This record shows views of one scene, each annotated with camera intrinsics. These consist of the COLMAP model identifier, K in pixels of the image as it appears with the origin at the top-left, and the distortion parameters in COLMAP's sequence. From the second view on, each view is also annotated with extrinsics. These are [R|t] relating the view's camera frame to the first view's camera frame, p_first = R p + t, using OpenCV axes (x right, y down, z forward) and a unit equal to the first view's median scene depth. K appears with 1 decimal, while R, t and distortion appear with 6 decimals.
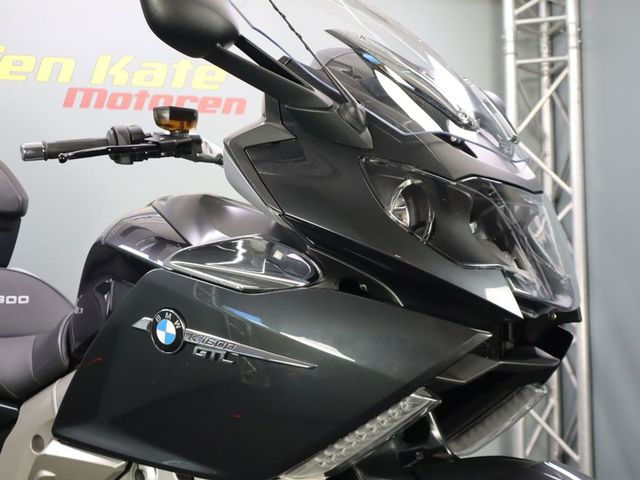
lens RADIAL K [[992.2, 0, 322.2], [0, 992.2, 245.5], [0, 0, 1]] dist [0.034024, 0.000000]
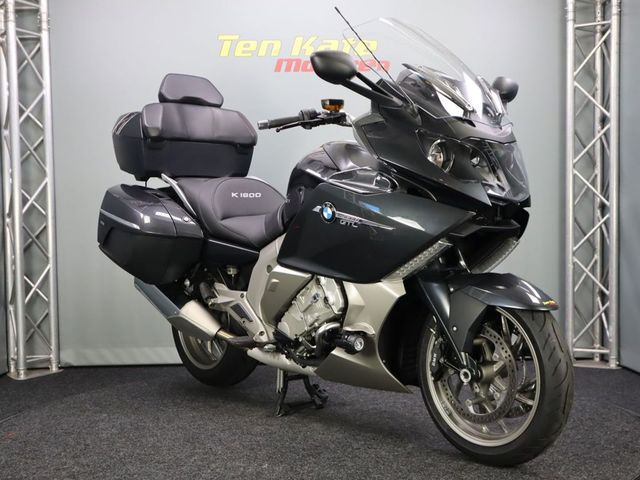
lens RADIAL K [[843.7, 0, 326.9], [0, 843.7, 246.6], [0, 0, 1]] dist [0.028721, 0.000000]
pose [[0.981287, 0.002874, -0.192527, 0.145240], [0.022024, 0.991651, 0.127060, -0.054548], [0.191285, -0.128922, 0.973031, -0.588260]]
